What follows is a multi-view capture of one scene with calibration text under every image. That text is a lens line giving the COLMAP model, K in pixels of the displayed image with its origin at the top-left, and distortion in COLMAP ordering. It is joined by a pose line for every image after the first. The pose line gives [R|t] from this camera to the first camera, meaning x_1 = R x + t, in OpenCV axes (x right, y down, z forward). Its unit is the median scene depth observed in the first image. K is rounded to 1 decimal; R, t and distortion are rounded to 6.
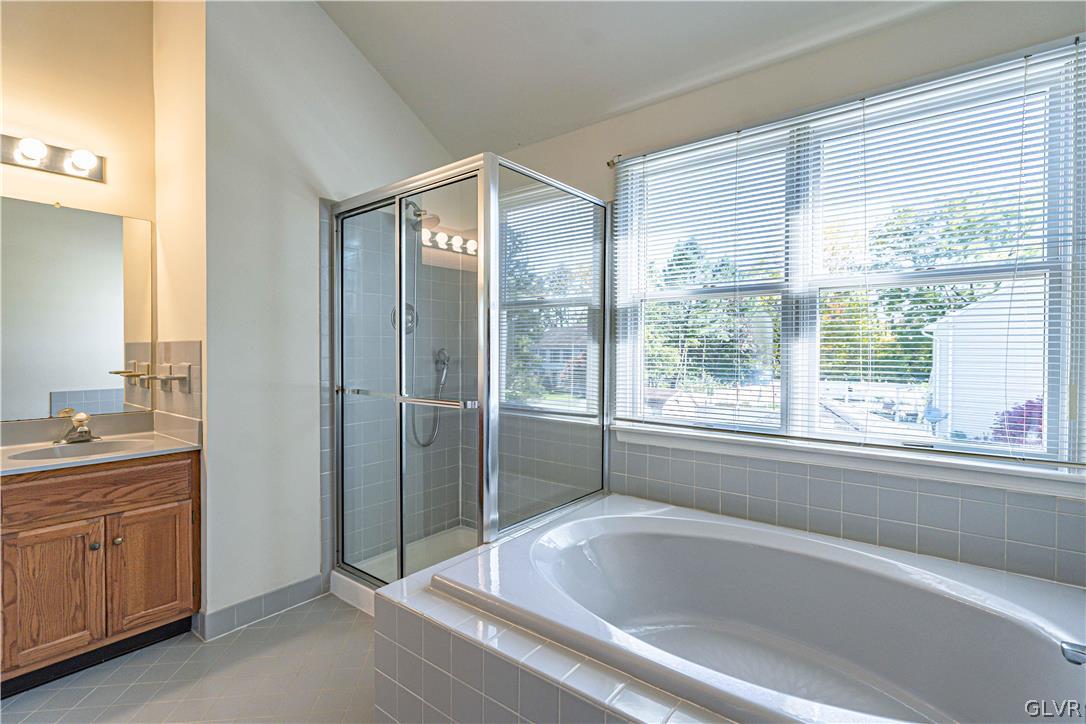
lens RADIAL K [[503.5, 0, 539.0], [0, 503.5, 357.5], [0, 0, 1]] dist [0.001073, 0.001941]
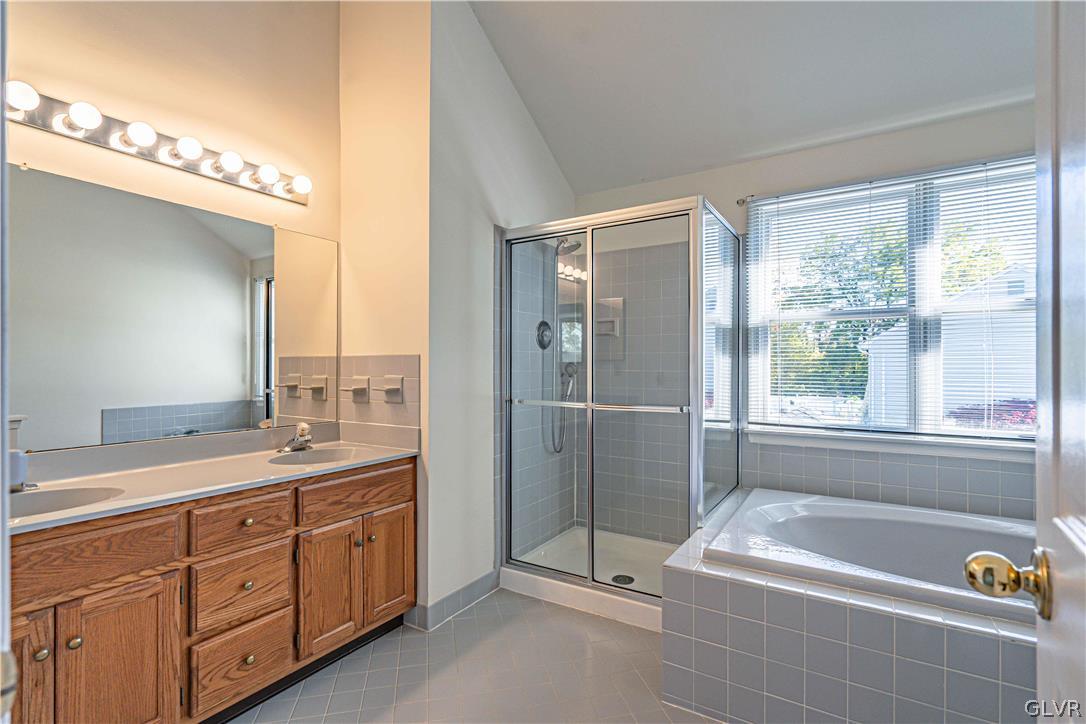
lens RADIAL K [[503.5, 0, 550.1], [0, 503.5, 367.0], [0, 0, 1]] dist [0.001073, 0.001941]
pose [[0.993585, -0.001699, 0.113073, -0.508679], [0.003240, 0.999904, -0.013440, 0.008708], [-0.113039, 0.013721, 0.993496, -0.111975]]
